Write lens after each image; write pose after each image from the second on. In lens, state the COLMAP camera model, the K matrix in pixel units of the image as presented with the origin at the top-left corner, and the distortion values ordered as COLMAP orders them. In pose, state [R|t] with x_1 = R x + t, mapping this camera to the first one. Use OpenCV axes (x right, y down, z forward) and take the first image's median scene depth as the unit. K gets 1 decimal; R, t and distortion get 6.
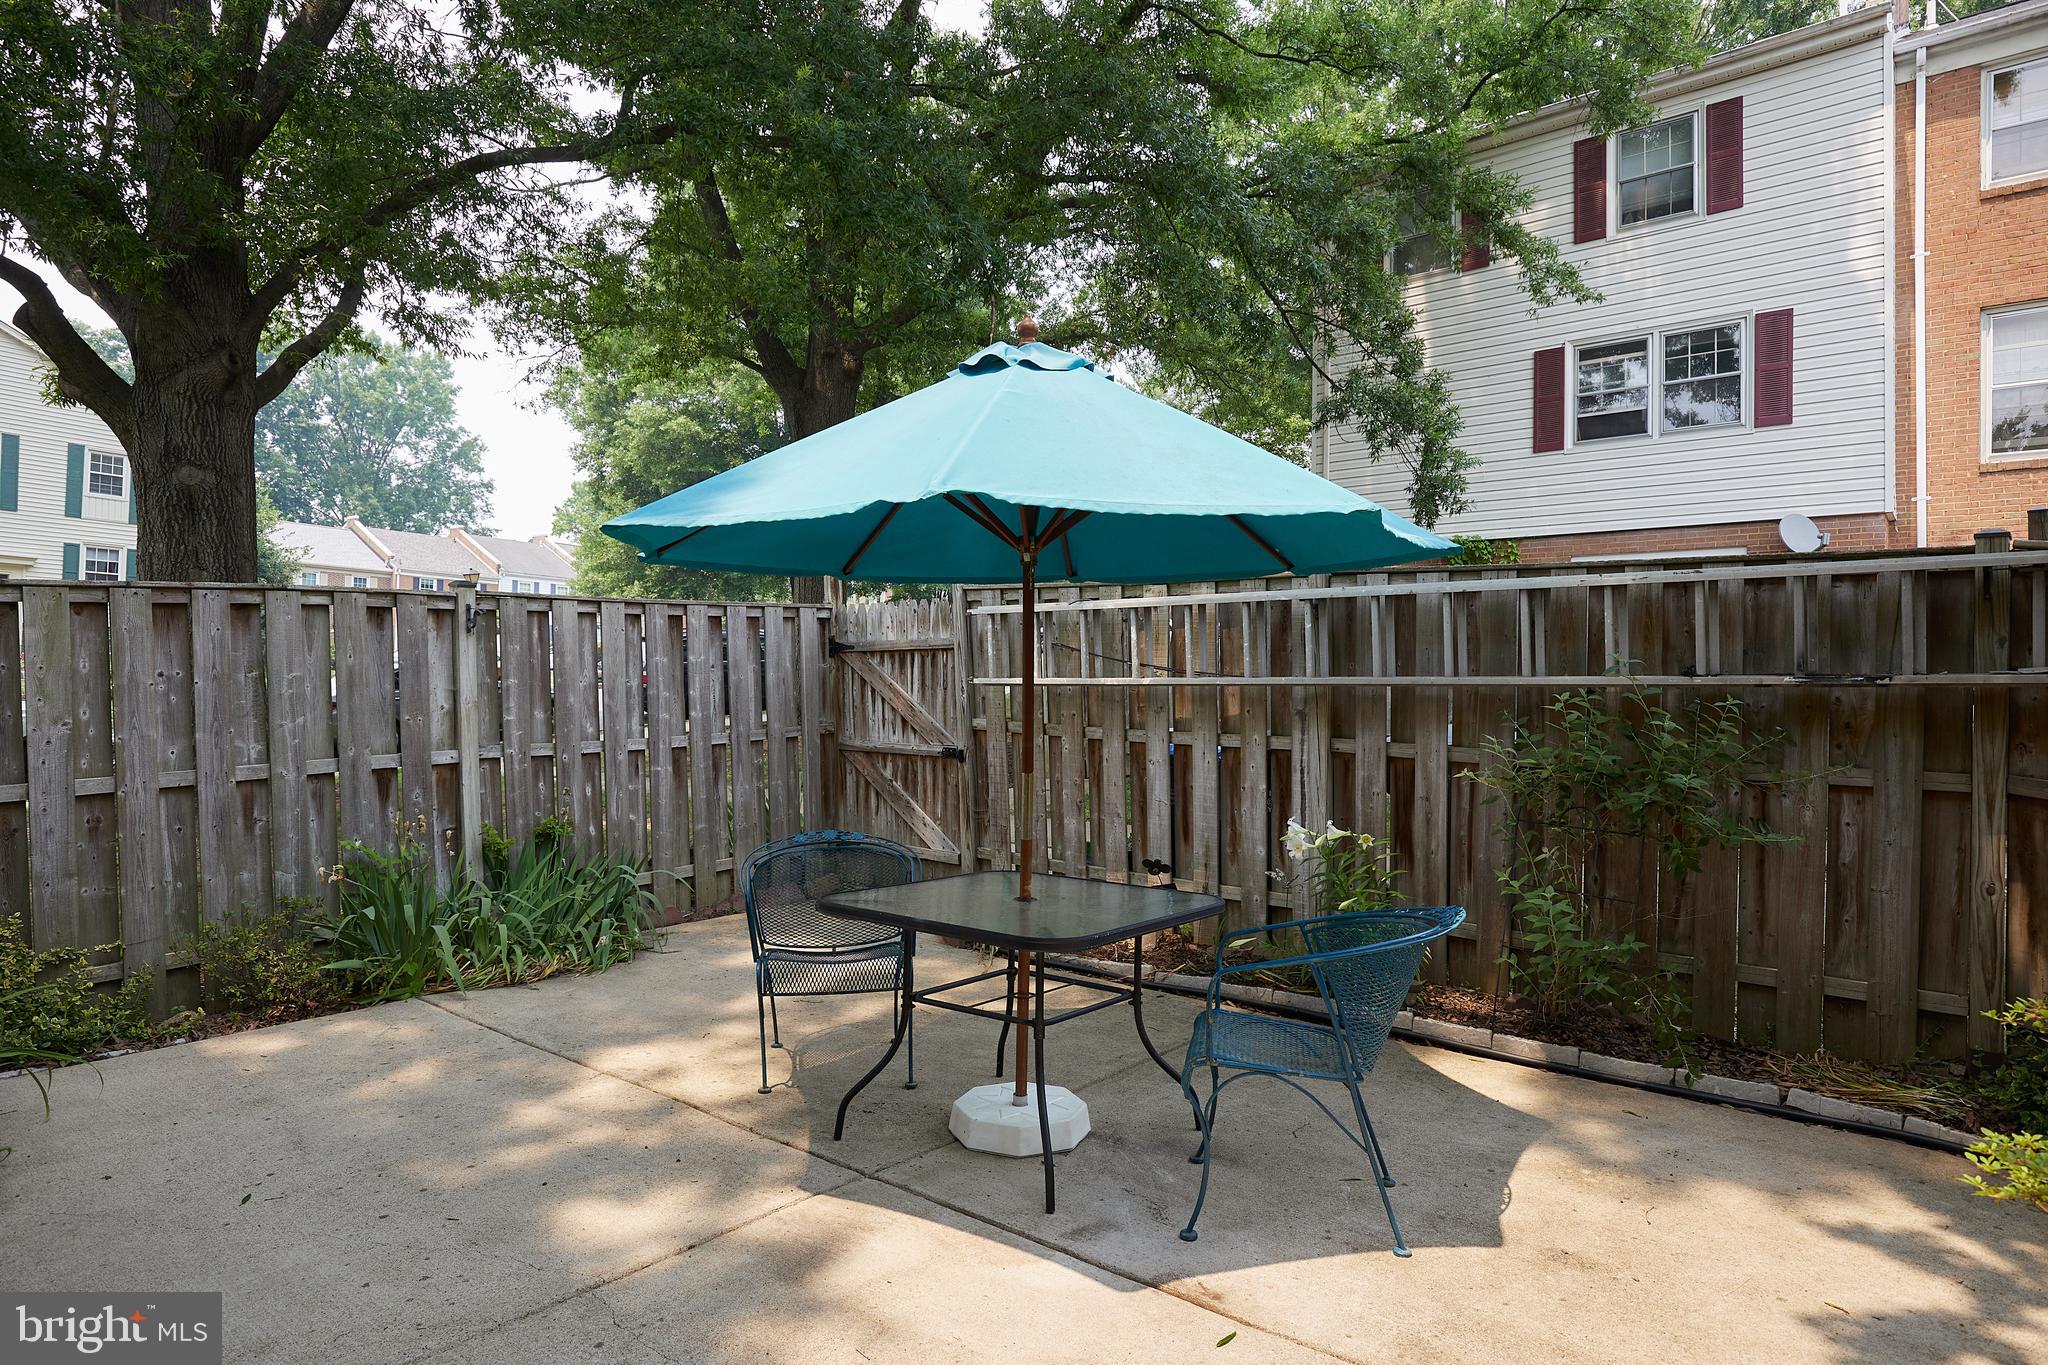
lens RADIAL K [[1202.3, 0, 1024.0], [0, 1202.3, 682.5], [0, 0, 1]] dist [-0.140939, 0.000138]
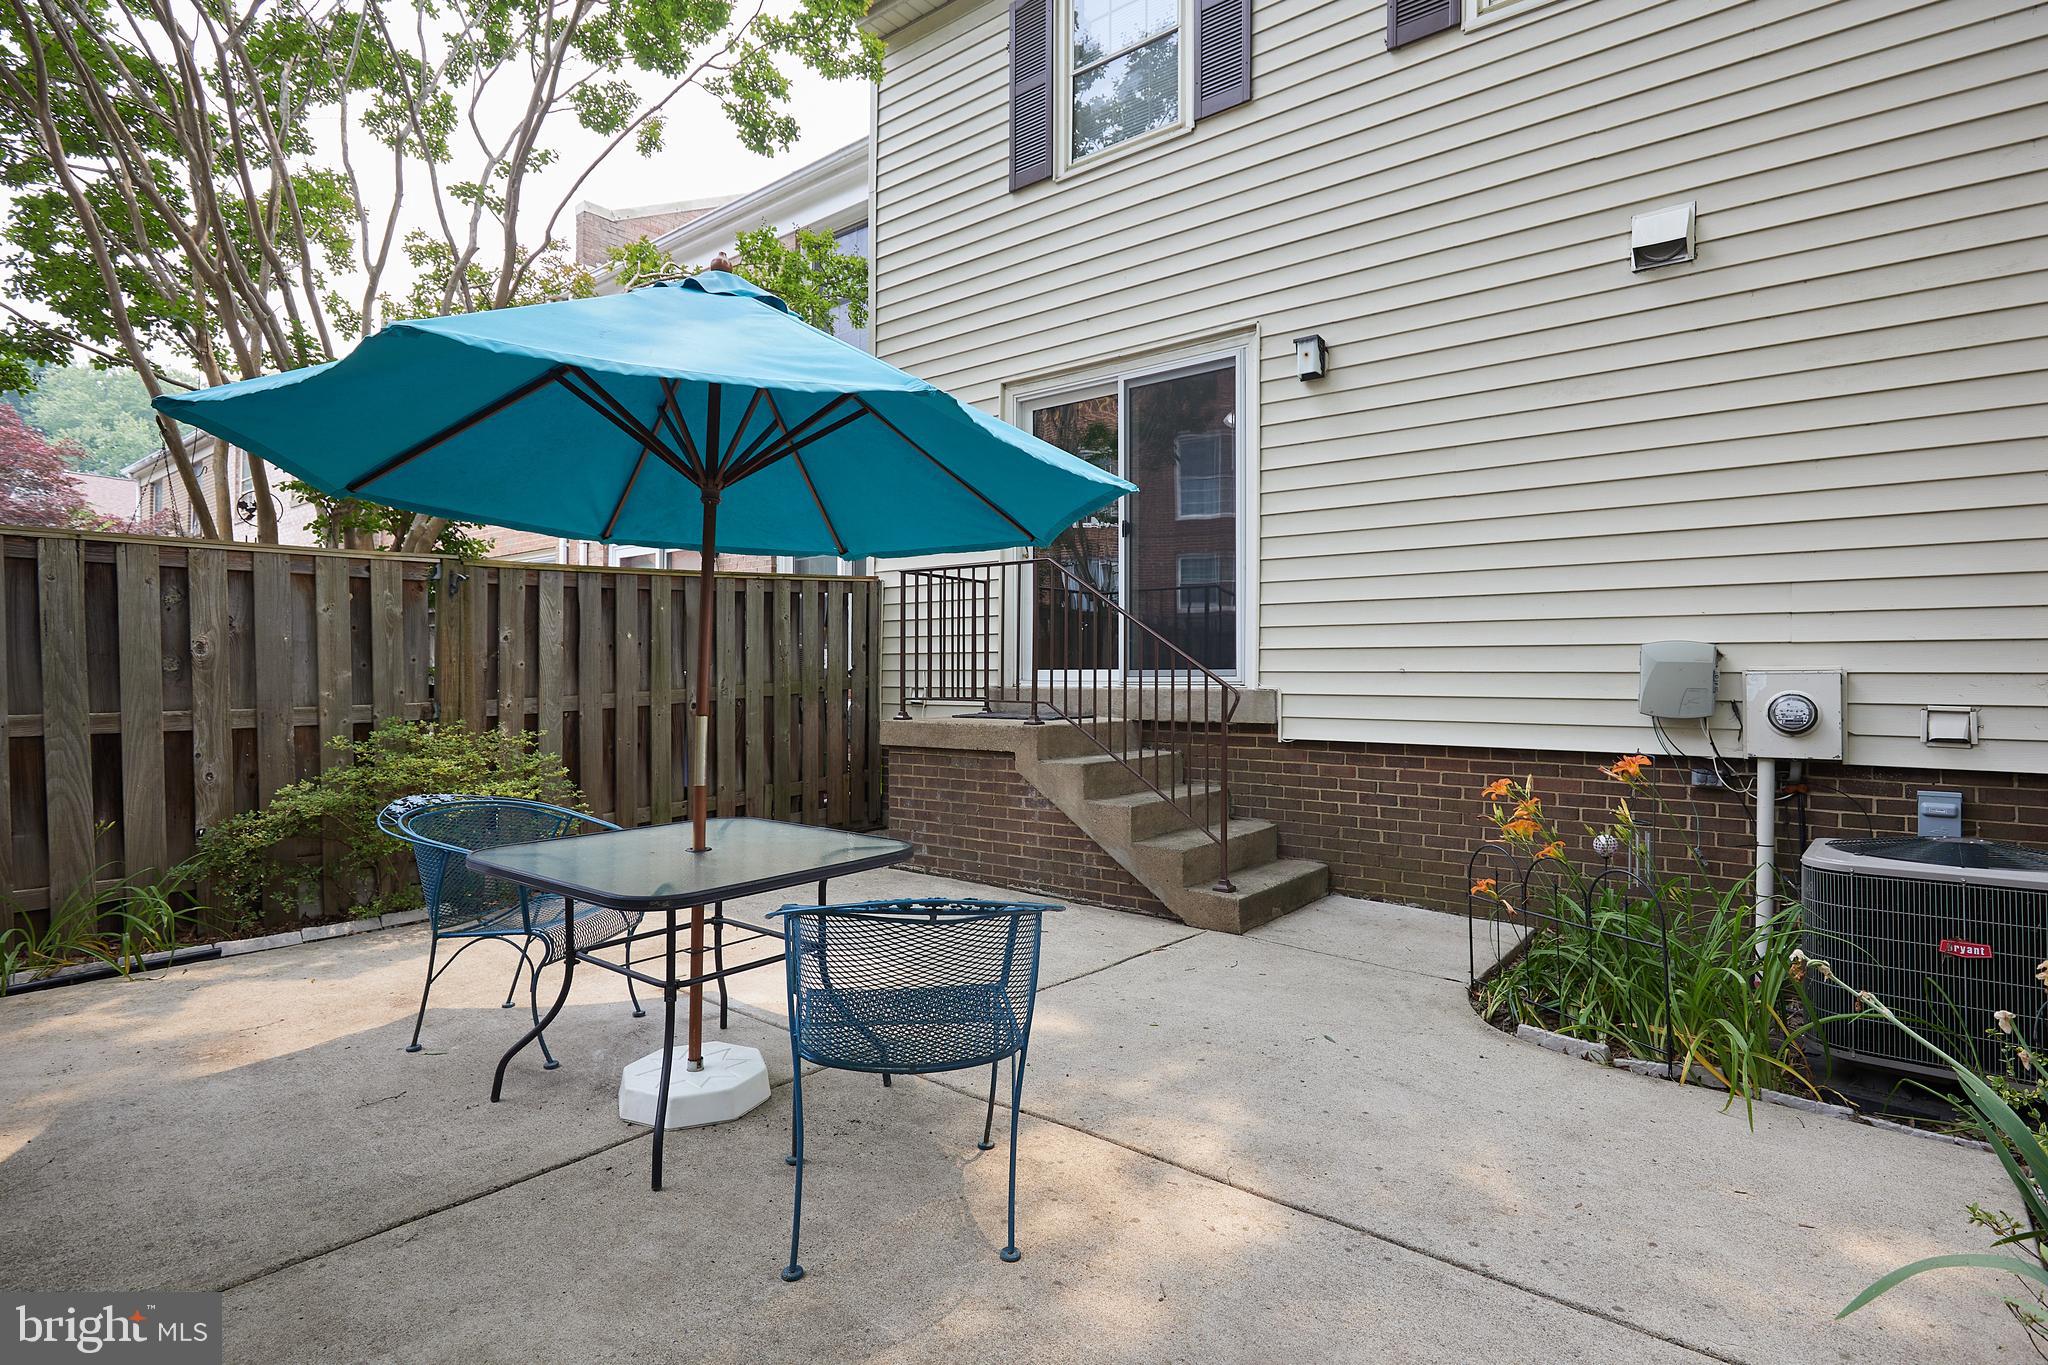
lens RADIAL K [[1057.4, 0, 1024.0], [0, 1057.4, 682.5], [0, 0, 1]] dist [-0.001466, -0.000288]
pose [[-0.999361, -0.031222, -0.017429, -0.248668], [-0.031258, 0.999510, 0.001797, 0.040088], [0.017364, 0.002340, -0.999846, 1.910937]]
